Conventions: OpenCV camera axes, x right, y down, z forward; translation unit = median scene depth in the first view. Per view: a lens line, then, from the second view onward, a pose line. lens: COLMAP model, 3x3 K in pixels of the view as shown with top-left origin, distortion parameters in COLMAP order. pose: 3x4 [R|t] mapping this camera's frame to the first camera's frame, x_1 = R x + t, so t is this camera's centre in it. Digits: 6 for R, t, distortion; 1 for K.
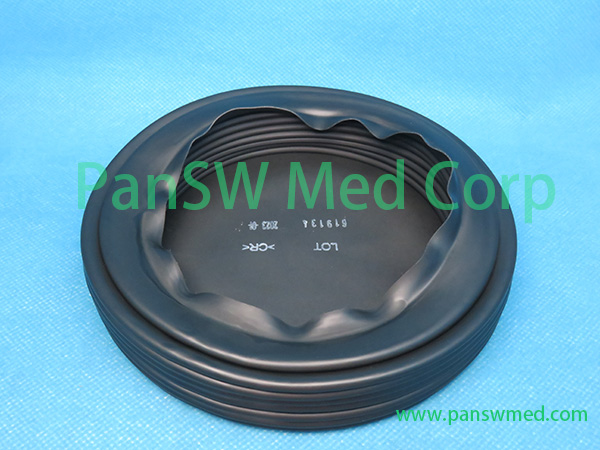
lens RADIAL K [[573.4, 0, 302.0], [0, 573.4, 223.1], [0, 0, 1]] dist [-0.026087, 0.000000]
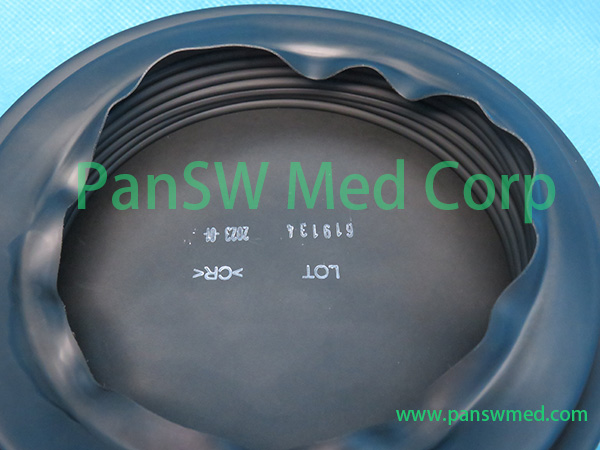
lens RADIAL K [[573.4, 0, 296.6], [0, 573.4, 226.0], [0, 0, 1]] dist [-0.026087, 0.000000]
pose [[0.999960, 0.008921, 0.000229, 0.012486], [-0.008817, 0.983633, 0.179966, -0.124256], [0.001380, -0.179960, 0.983673, 0.354560]]
